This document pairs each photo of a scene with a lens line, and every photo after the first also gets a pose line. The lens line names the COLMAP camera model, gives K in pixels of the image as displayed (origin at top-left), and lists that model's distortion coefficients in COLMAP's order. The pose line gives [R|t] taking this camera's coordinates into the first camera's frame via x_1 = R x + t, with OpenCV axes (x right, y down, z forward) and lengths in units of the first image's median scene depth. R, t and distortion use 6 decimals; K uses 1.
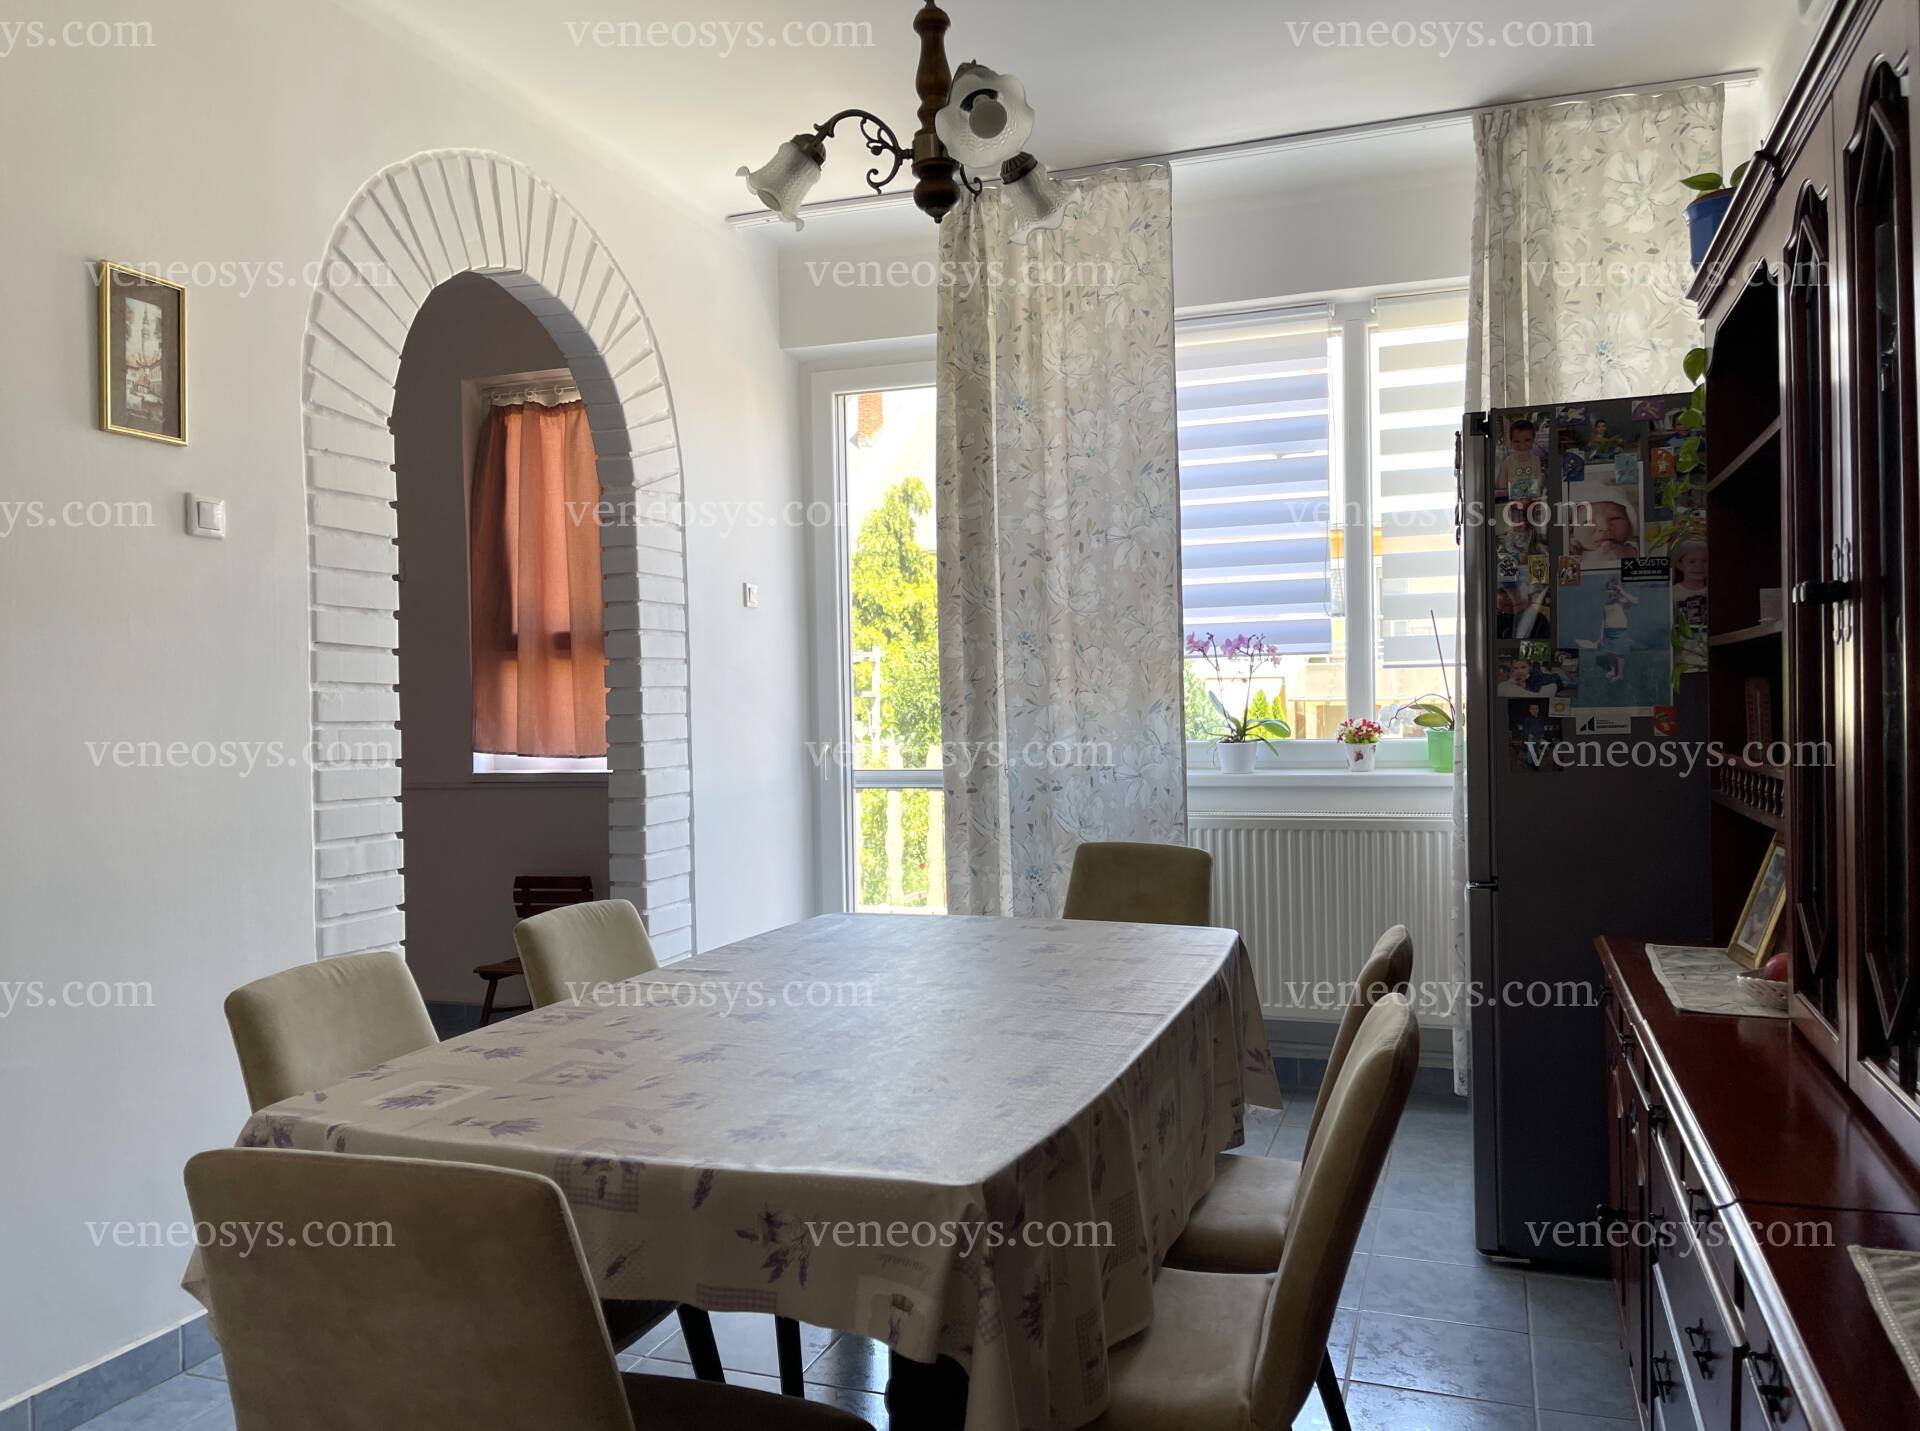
lens RADIAL K [[1450.1, 0, 961.8], [0, 1450.1, 721.6], [0, 0, 1]] dist [0.052222, -0.055660]
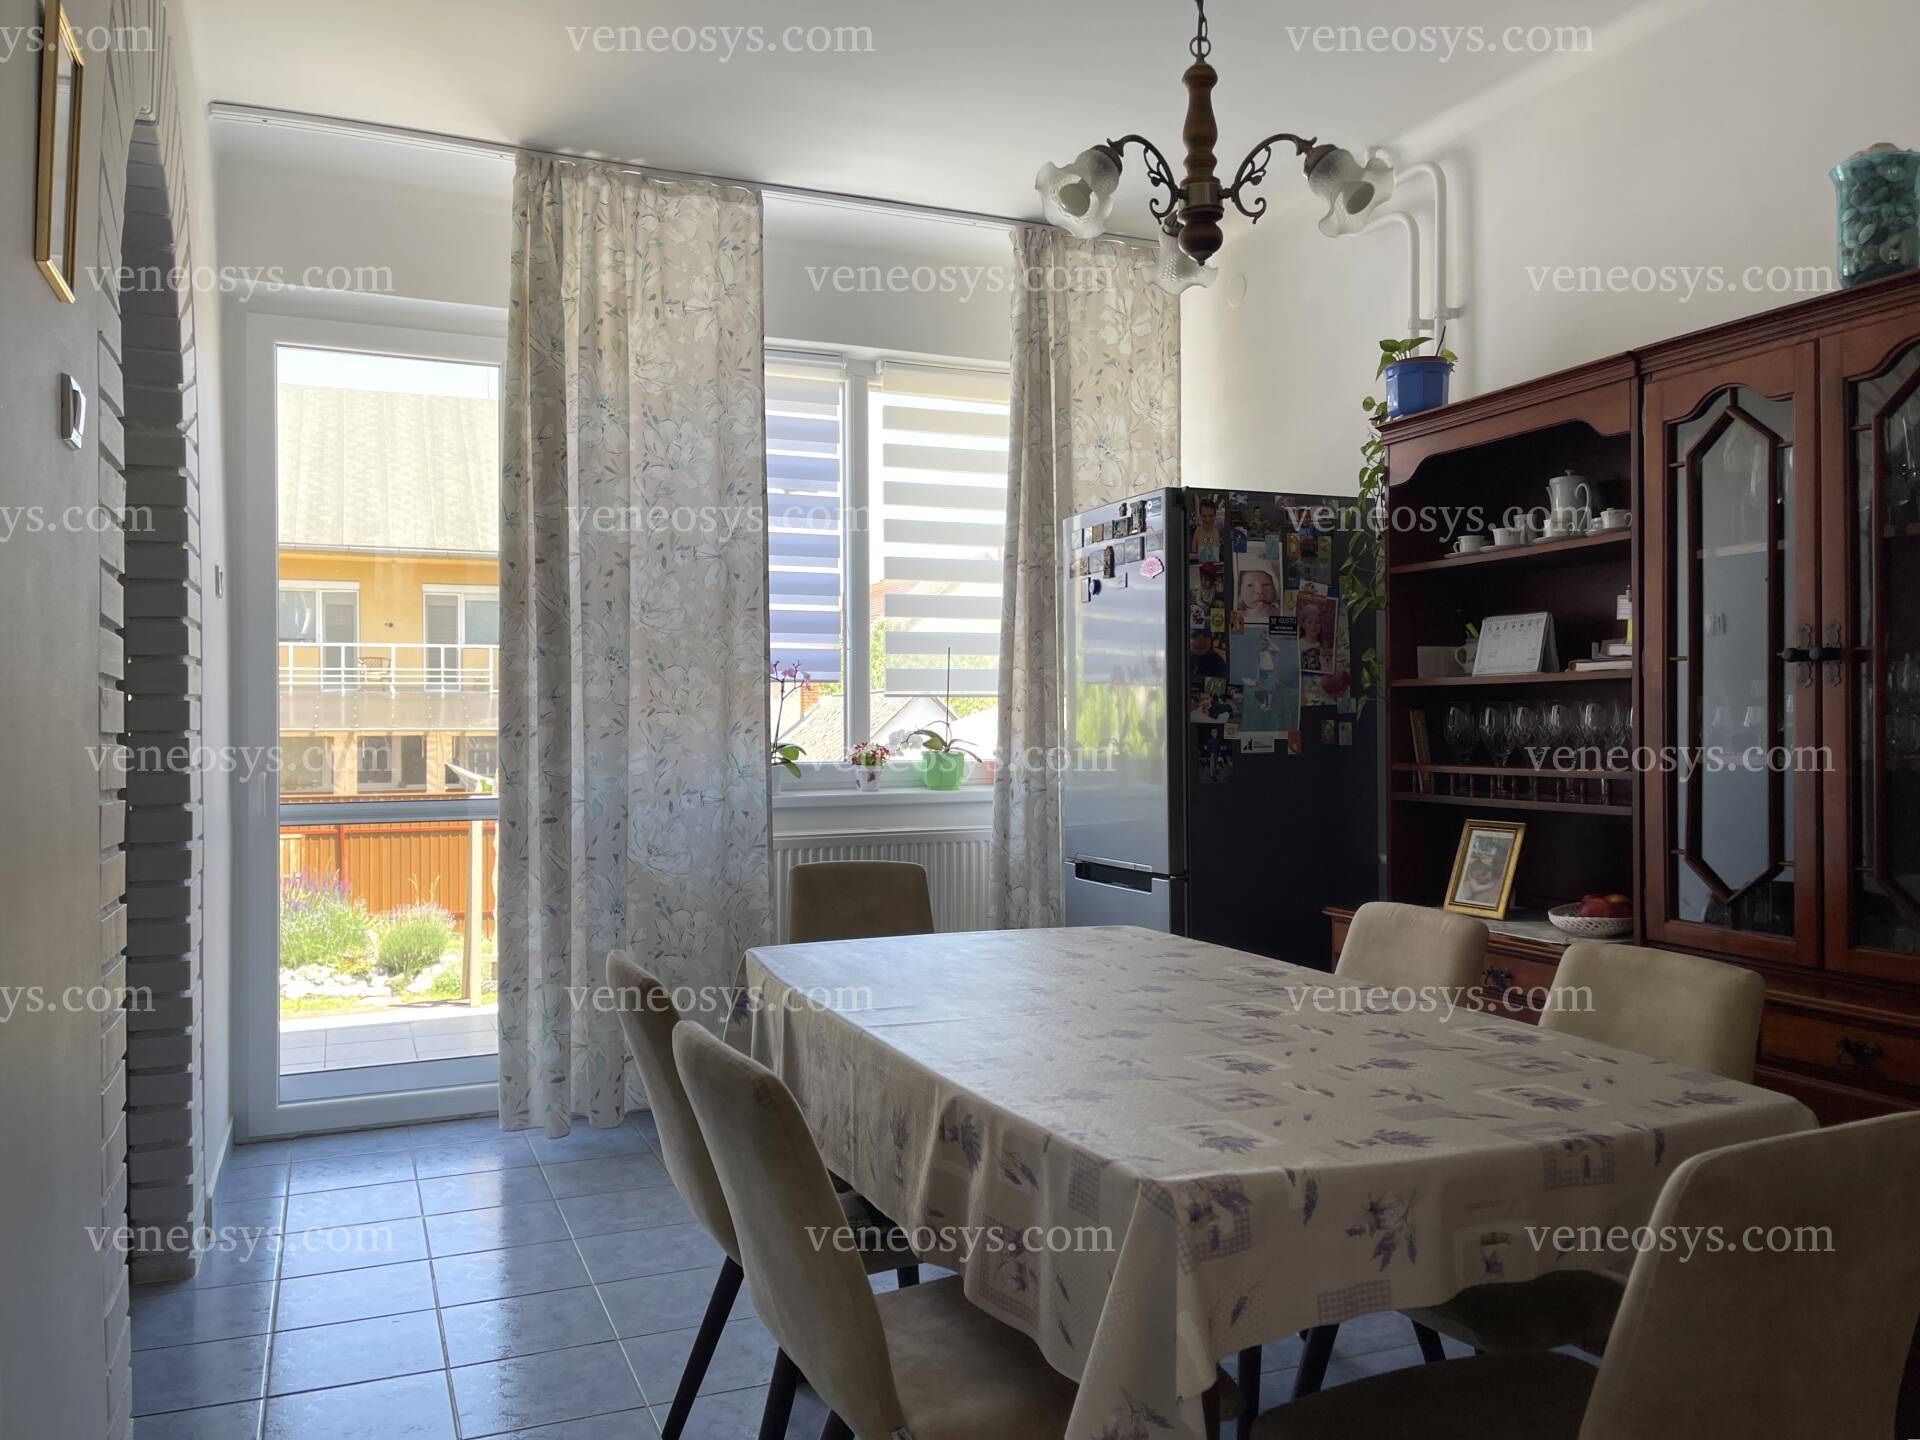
lens RADIAL K [[1450.1, 0, 936.0], [0, 1450.1, 714.1], [0, 0, 1]] dist [0.052222, -0.055660]
pose [[0.744449, 0.019800, 0.667385, -0.436222], [-0.000686, 0.999582, -0.028890, 0.008284], [-0.667678, 0.021050, 0.744152, 0.173678]]
